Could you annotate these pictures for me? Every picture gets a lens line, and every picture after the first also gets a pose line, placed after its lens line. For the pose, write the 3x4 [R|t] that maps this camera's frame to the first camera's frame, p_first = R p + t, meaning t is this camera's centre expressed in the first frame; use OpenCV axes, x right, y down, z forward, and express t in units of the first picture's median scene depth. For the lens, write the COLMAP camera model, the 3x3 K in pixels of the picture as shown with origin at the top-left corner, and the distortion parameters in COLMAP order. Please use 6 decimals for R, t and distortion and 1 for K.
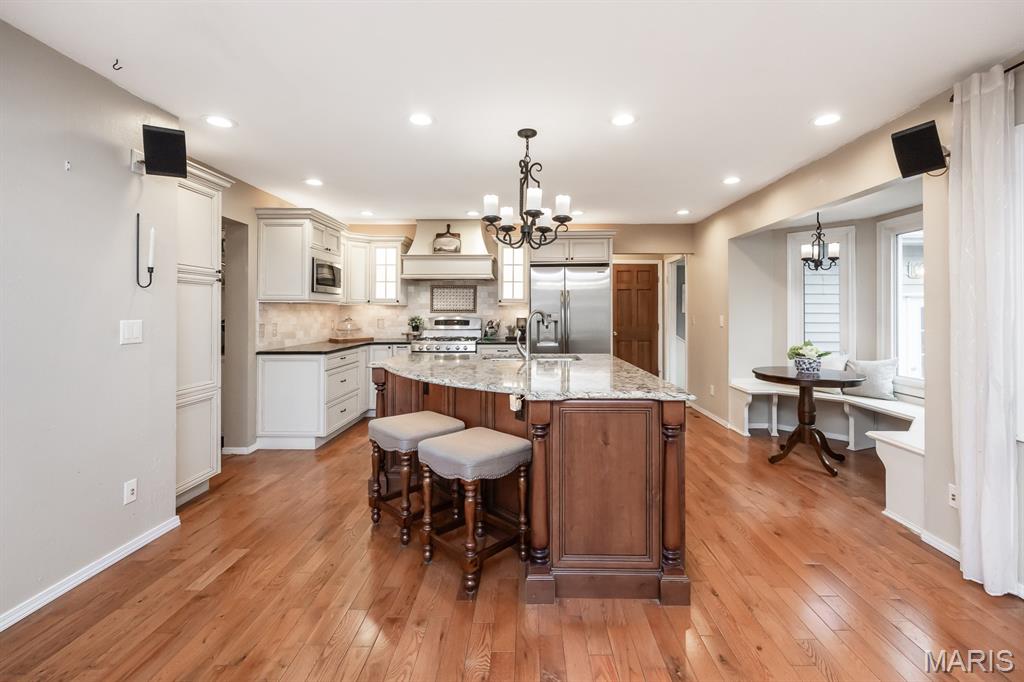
lens RADIAL K [[413.0, 0, 512.9], [0, 413.0, 307.8], [0, 0, 1]] dist [0.001255, 0.000043]
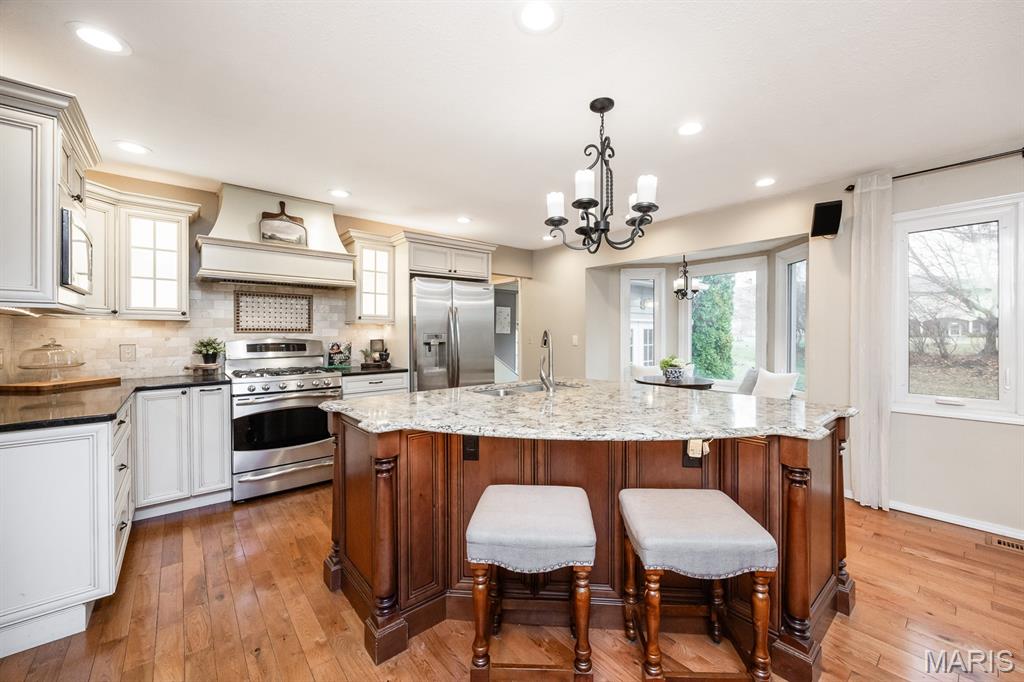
lens RADIAL K [[394.9, 0, 492.4], [0, 394.9, 329.4], [0, 0, 1]] dist [-0.003078, -0.000159]
pose [[0.758667, 0.005592, 0.651455, -0.315336], [-0.006479, 0.999978, -0.001038, 0.004729], [-0.651446, -0.003433, 0.758687, 0.288664]]
